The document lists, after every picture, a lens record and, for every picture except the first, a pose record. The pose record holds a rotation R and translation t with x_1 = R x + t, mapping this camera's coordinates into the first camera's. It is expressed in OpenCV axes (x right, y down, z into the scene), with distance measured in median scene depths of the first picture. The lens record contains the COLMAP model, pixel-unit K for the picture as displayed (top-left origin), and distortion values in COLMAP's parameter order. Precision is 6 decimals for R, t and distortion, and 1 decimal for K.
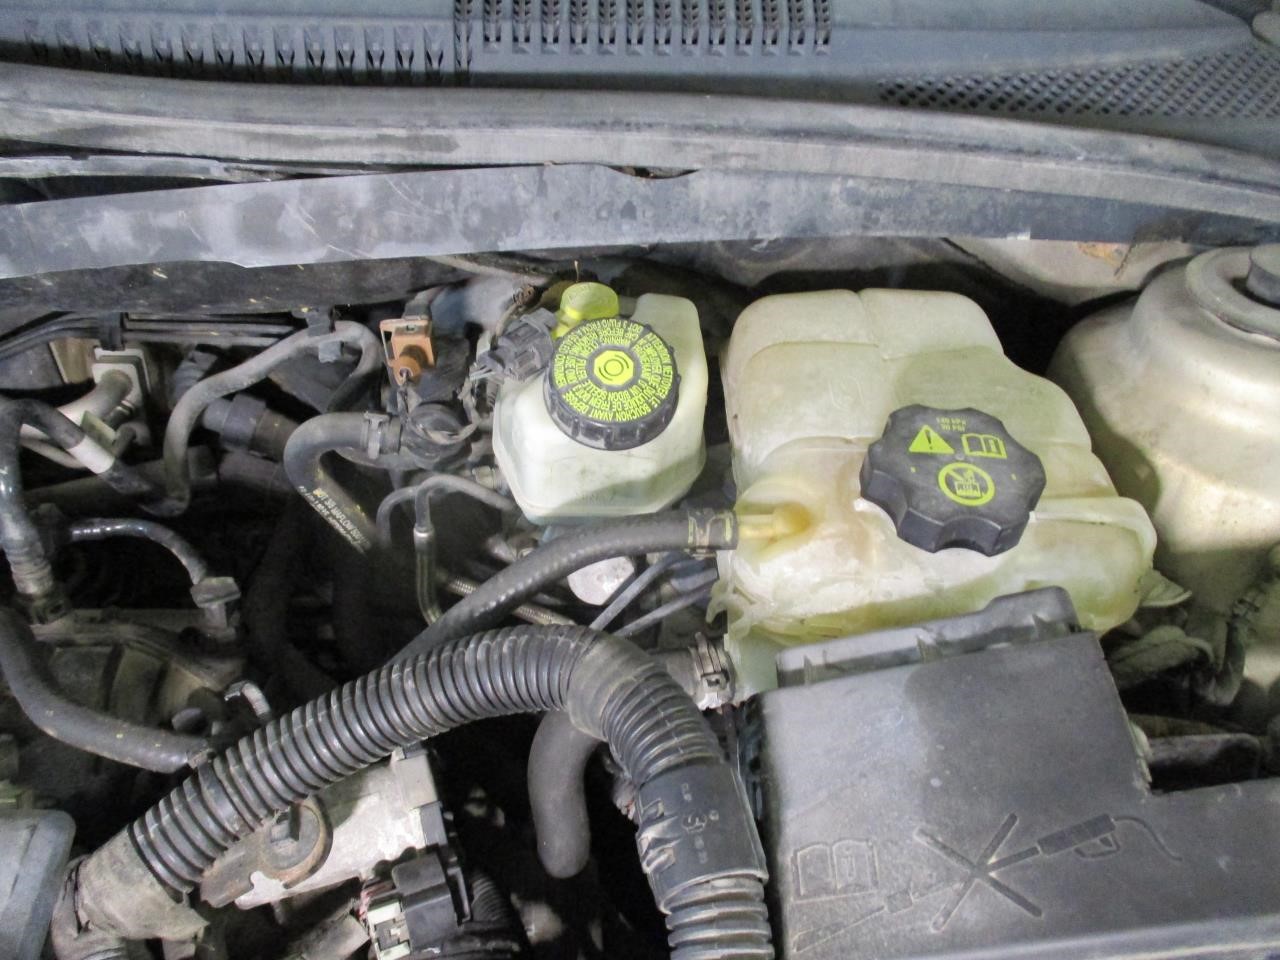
lens RADIAL K [[1016.9, 0, 633.6], [0, 1016.9, 479.0], [0, 0, 1]] dist [-0.037152, 0.015327]
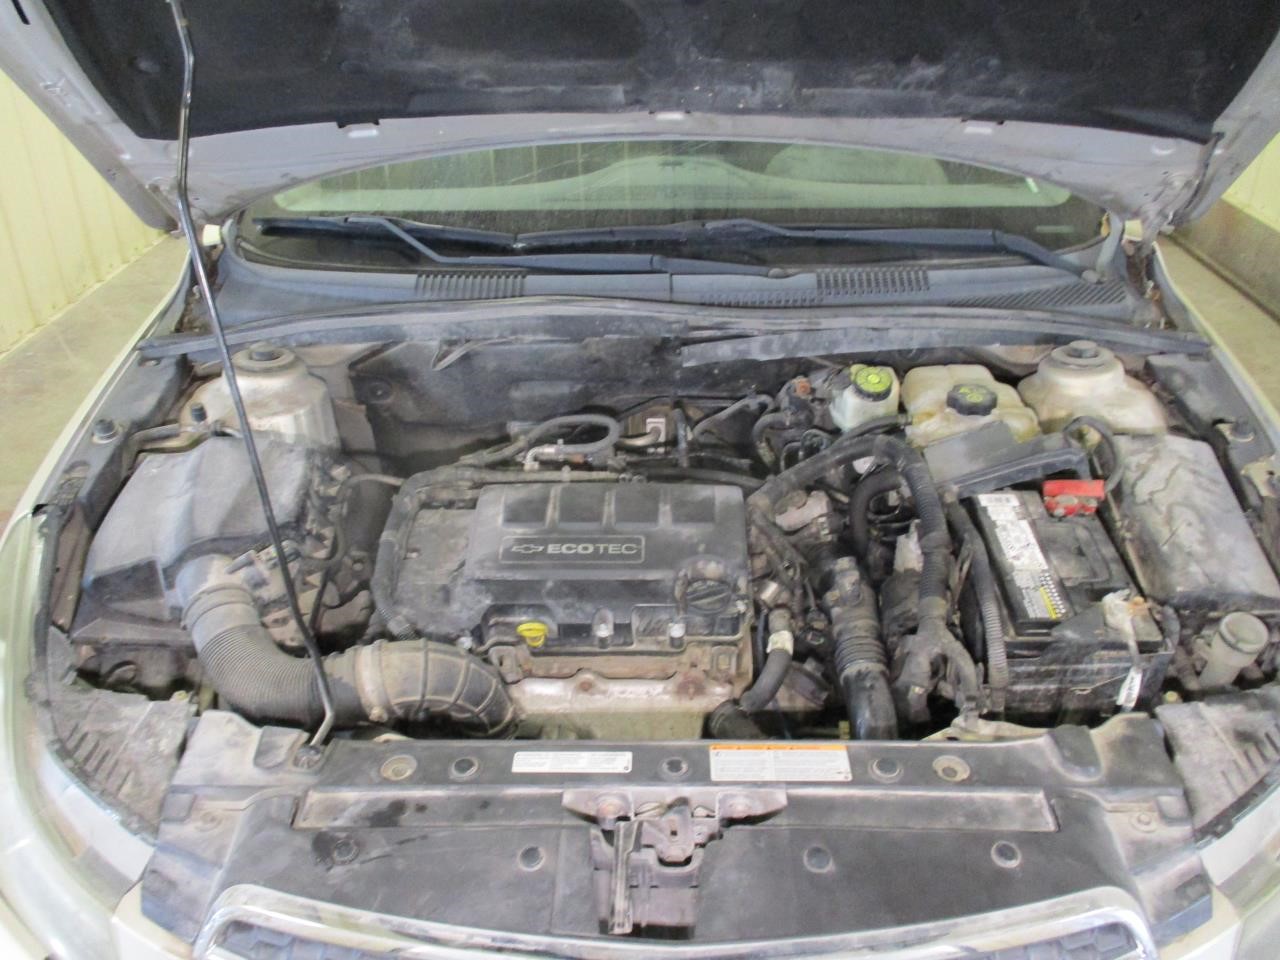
lens RADIAL K [[1016.9, 0, 652.1], [0, 1016.9, 476.8], [0, 0, 1]] dist [-0.037152, 0.015327]
pose [[0.993118, -0.039146, -0.110380, -0.375791], [0.010545, 0.968545, -0.248614, 1.007574], [0.116640, 0.245739, 0.962293, -2.221638]]
